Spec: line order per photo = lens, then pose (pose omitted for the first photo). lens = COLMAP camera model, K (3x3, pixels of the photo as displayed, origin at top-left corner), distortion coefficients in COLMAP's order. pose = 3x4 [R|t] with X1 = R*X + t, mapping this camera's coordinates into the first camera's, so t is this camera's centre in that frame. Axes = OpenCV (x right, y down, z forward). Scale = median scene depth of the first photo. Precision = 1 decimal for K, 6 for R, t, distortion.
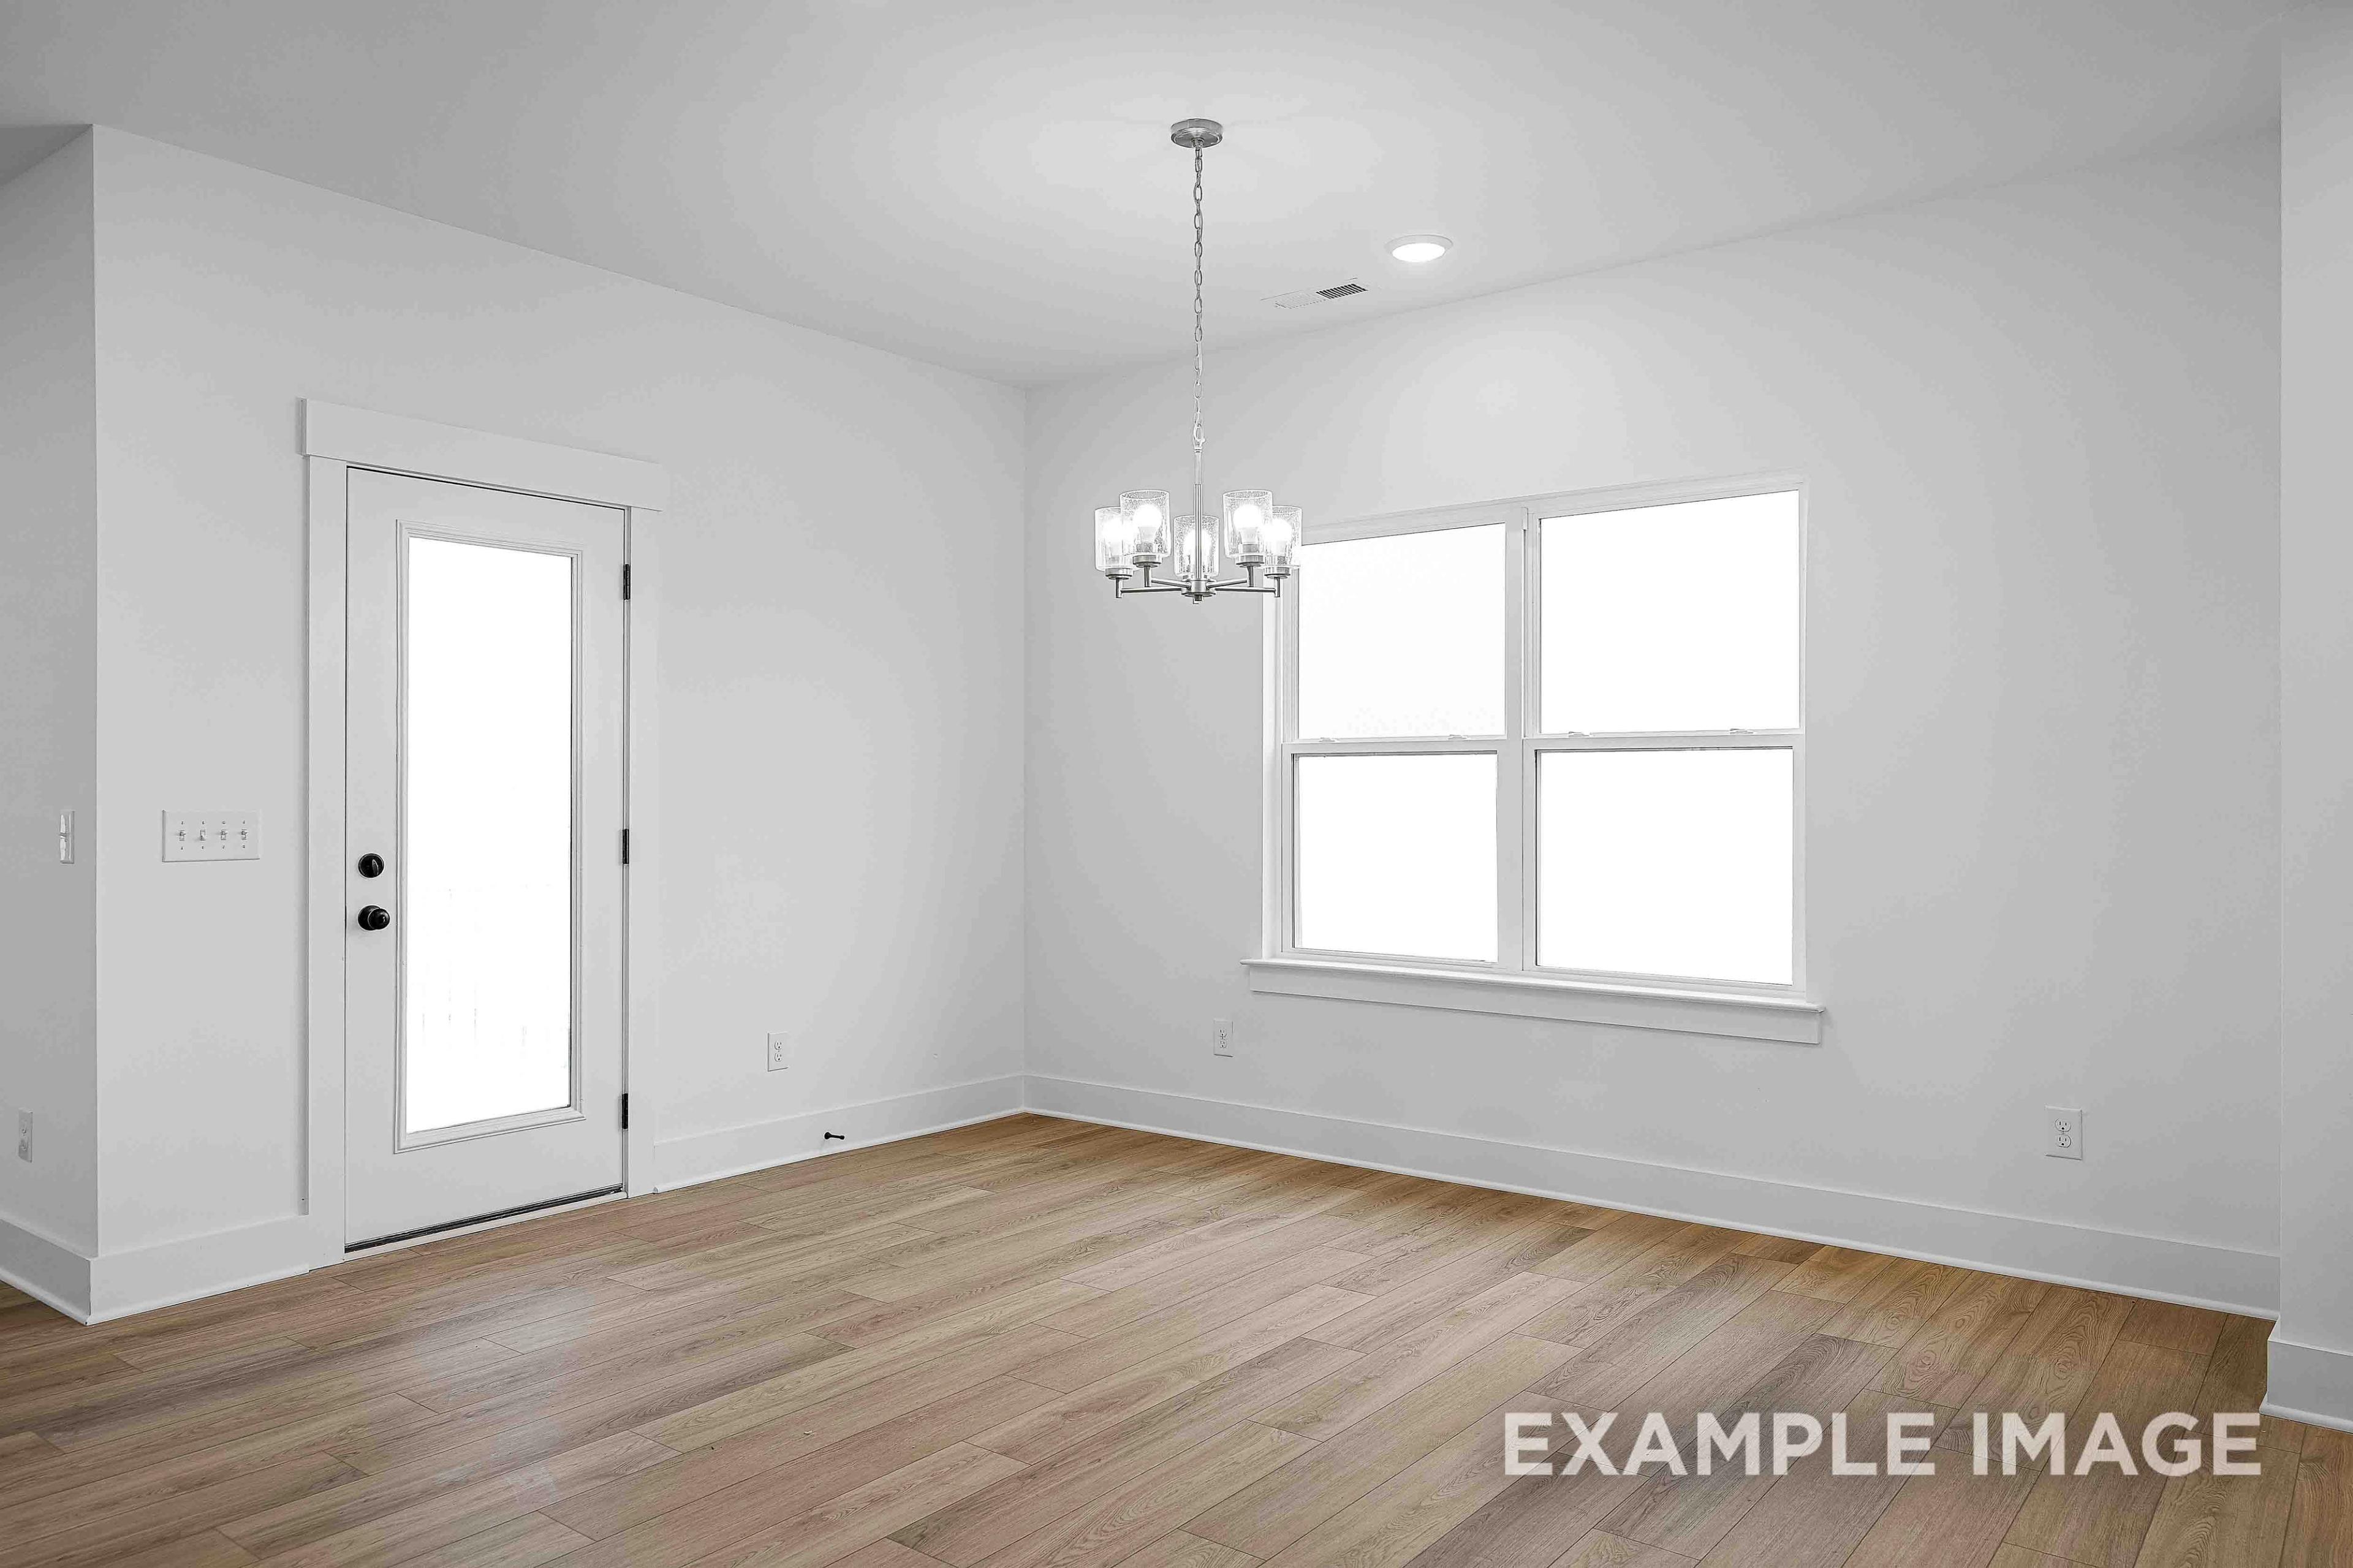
lens RADIAL K [[1637.6, 0, 1185.0], [0, 1637.6, 786.2], [0, 0, 1]] dist [0.001735, 0.001470]
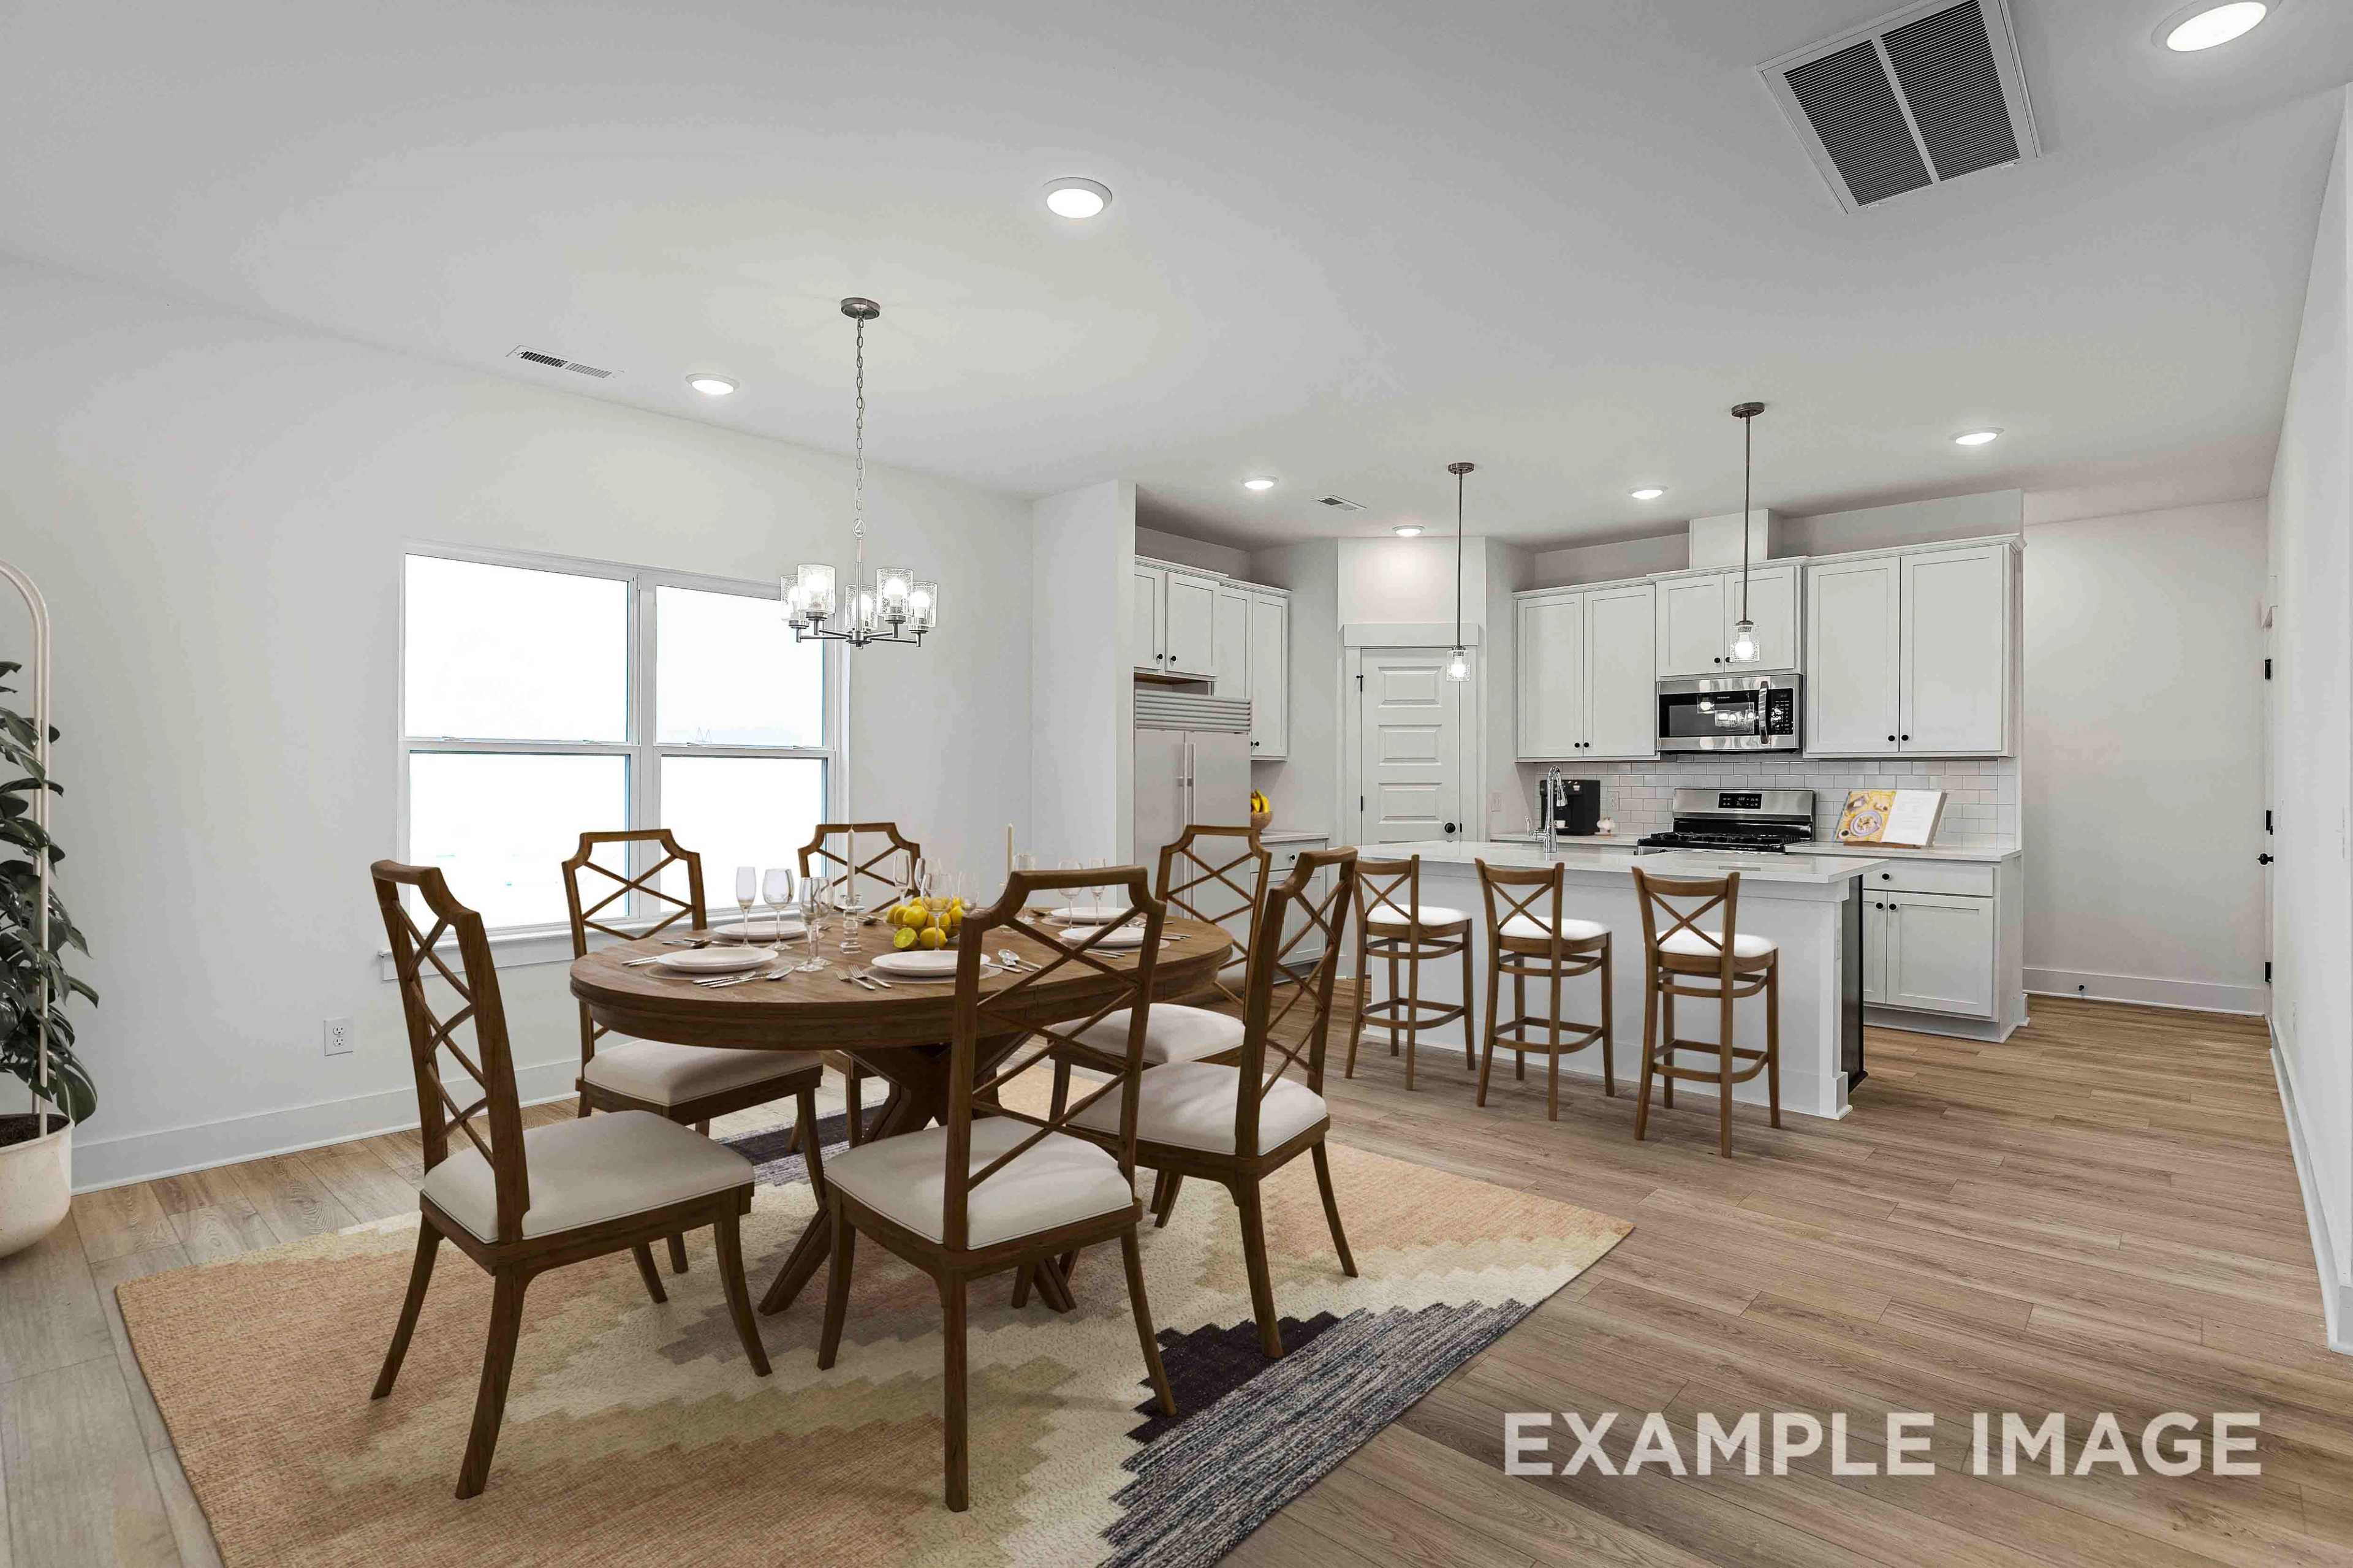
lens RADIAL K [[1120.5, 0, 1192.5], [0, 1120.5, 782.5], [0, 0, 1]] dist [-0.004642, 0.000905]
pose [[0.076304, 0.000374, 0.997084, -0.711578], [0.002803, 0.999996, -0.000590, 0.003821], [-0.997081, 0.002840, 0.076303, 0.504827]]
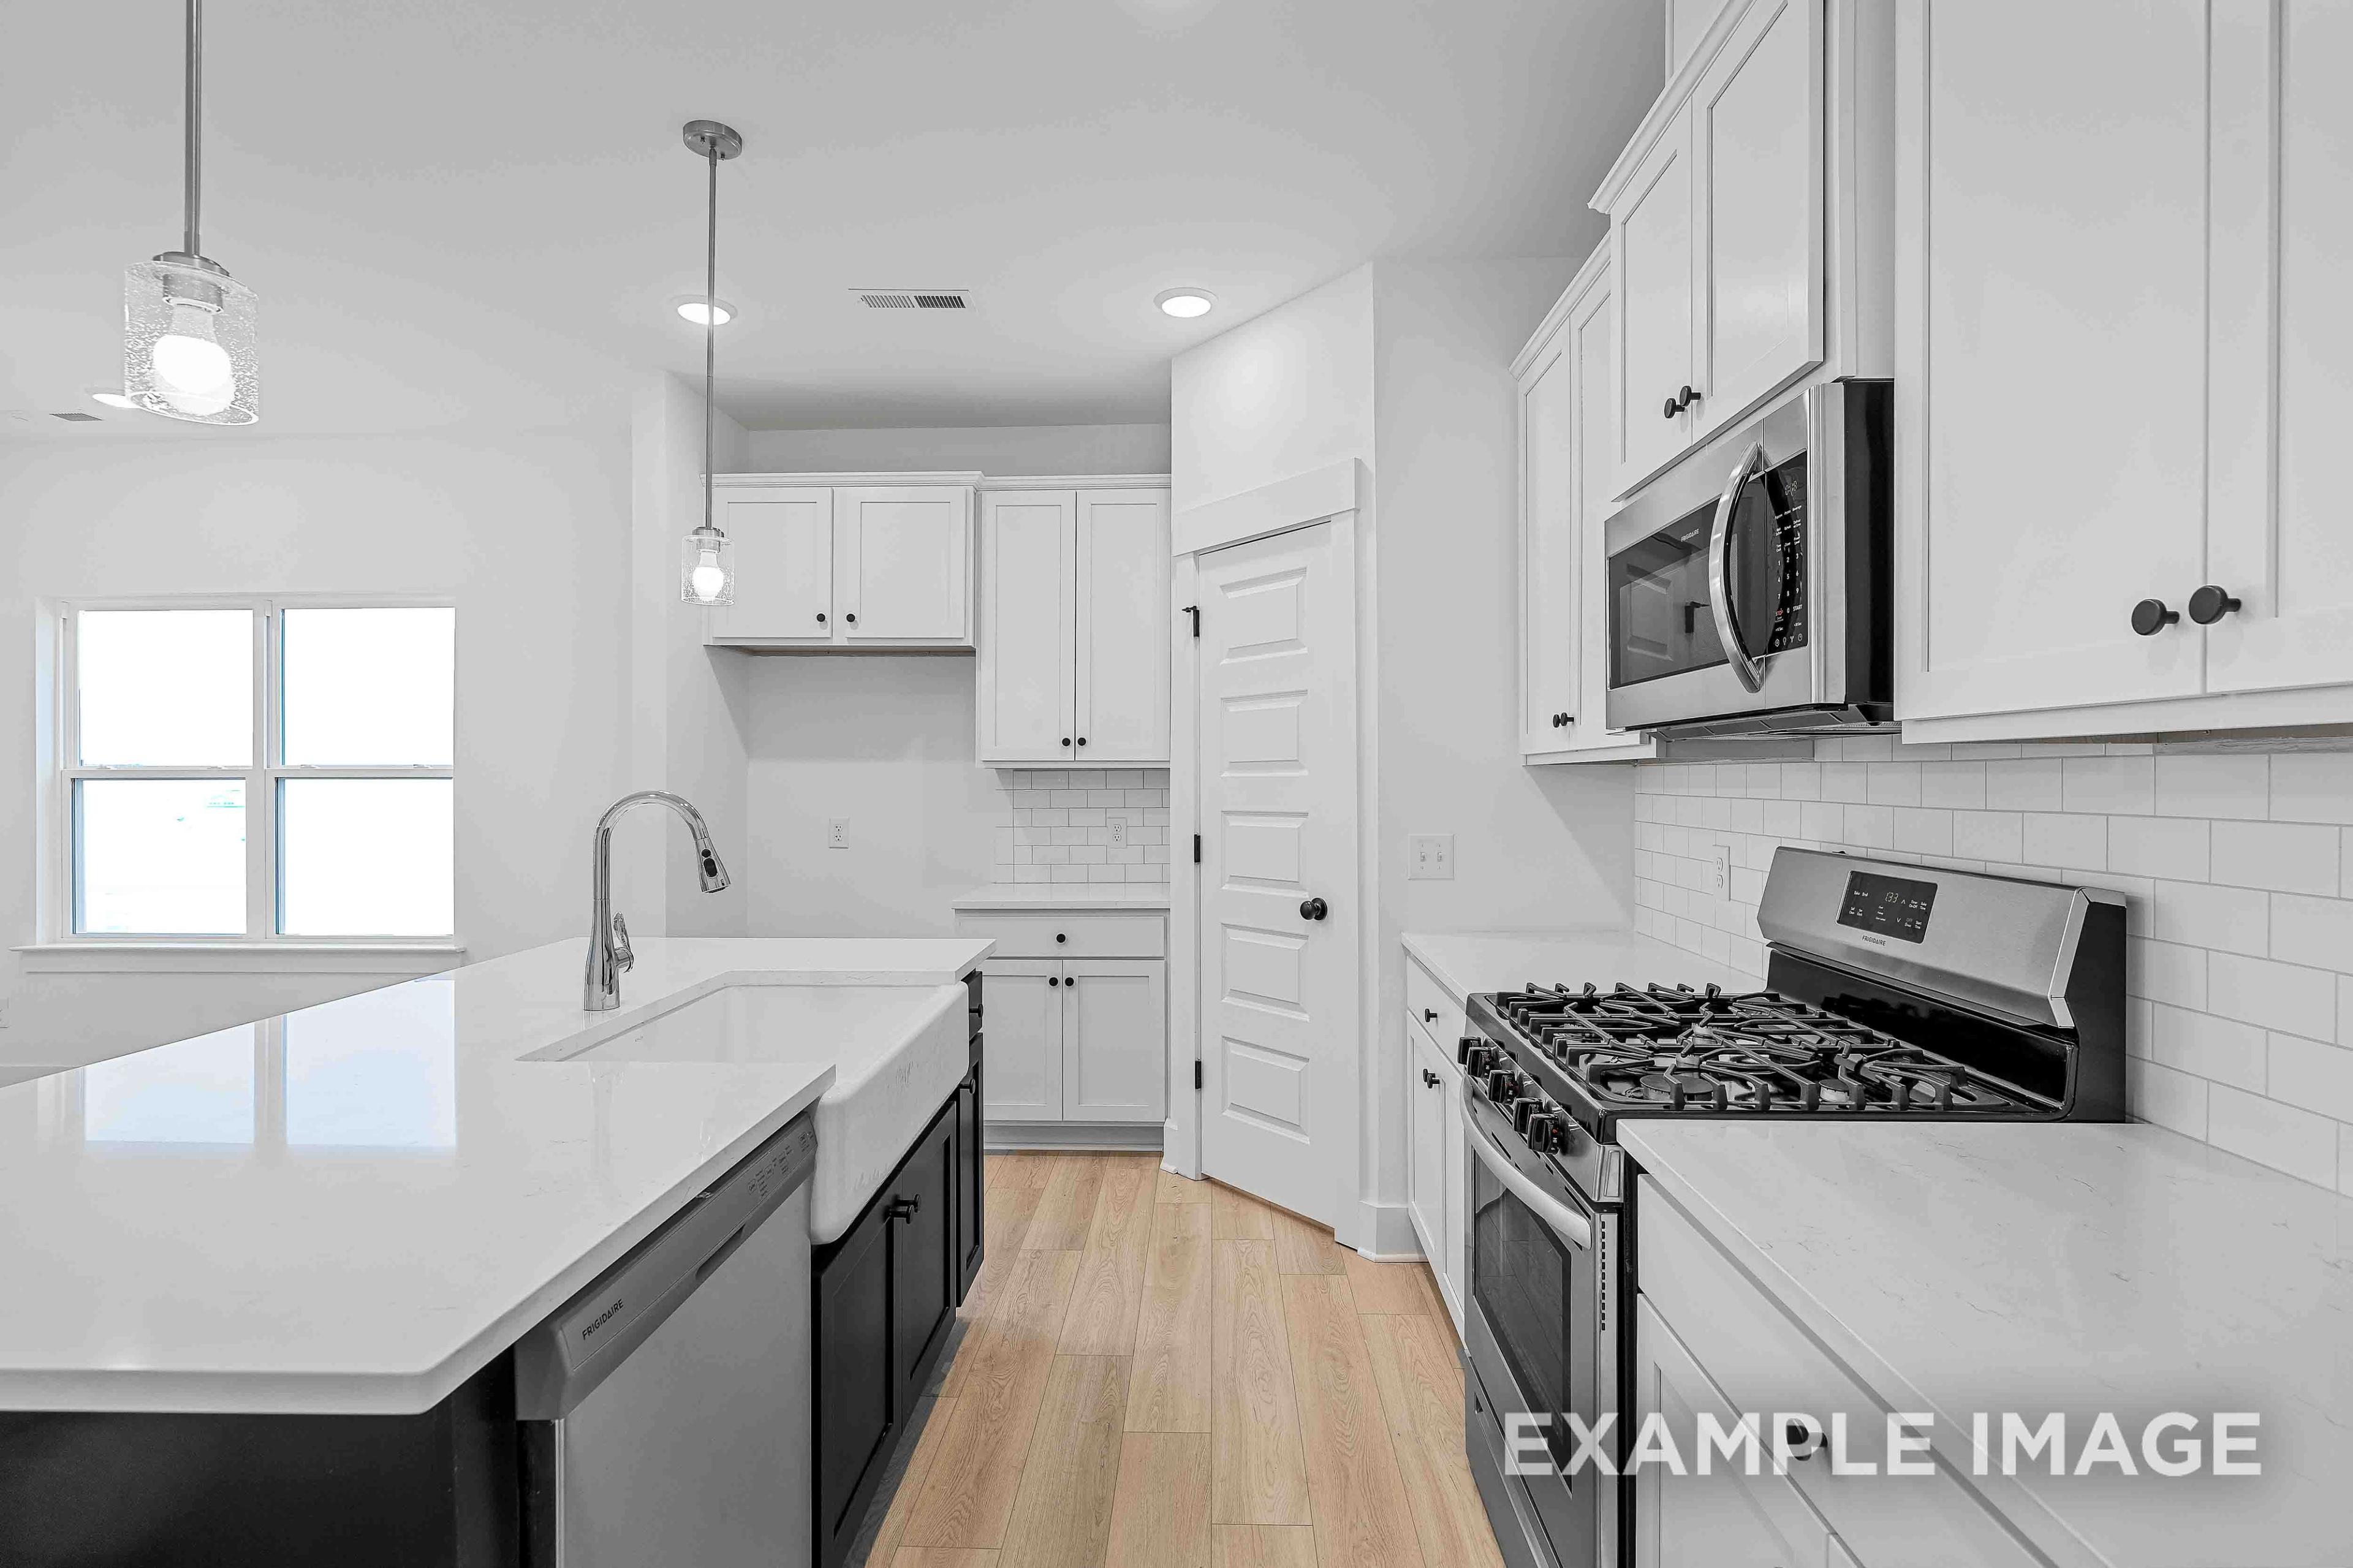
lens RADIAL K [[1120.5, 0, 1183.4], [0, 1120.5, 779.7], [0, 0, 1]] dist [-0.004642, 0.000905]
pose [[0.809175, -0.002226, 0.587564, 0.292569], [0.005178, 0.999981, -0.003343, -0.013672], [-0.587545, 0.005748, 0.809171, -0.217989]]
